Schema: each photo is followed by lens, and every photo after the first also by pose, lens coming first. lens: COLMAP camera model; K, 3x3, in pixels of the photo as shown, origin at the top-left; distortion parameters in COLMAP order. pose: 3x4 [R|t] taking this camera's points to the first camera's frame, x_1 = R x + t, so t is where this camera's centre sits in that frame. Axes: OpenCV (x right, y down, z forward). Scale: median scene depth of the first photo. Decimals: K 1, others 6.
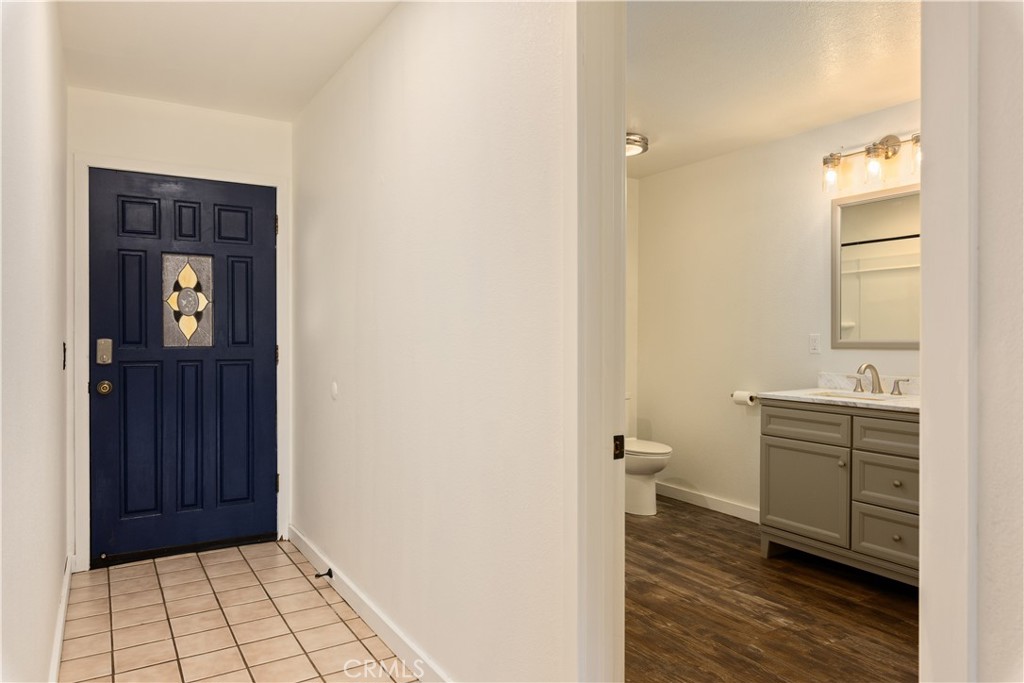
lens RADIAL K [[671.4, 0, 526.2], [0, 671.4, 341.6], [0, 0, 1]] dist [0.003338, 0.002611]
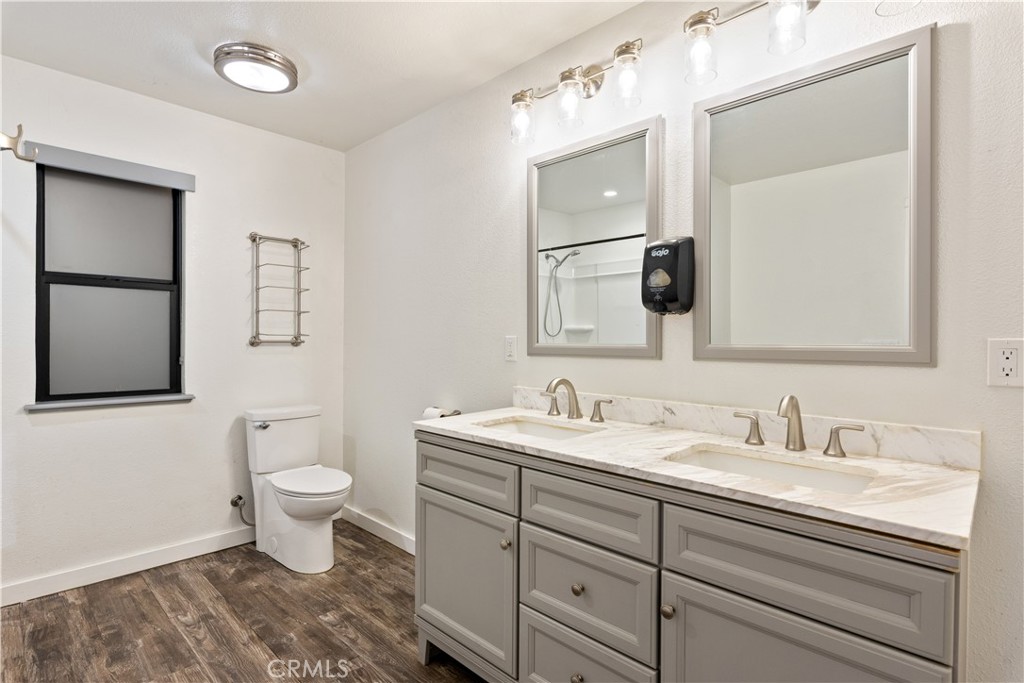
lens RADIAL K [[509.3, 0, 512.0], [0, 509.3, 341.5], [0, 0, 1]] dist [0.000875, -0.001169]
pose [[0.971497, 0.000122, 0.237050, 0.319586], [0.000231, 0.999999, -0.001459, -0.004338], [-0.237050, 0.001472, 0.971496, 0.473976]]
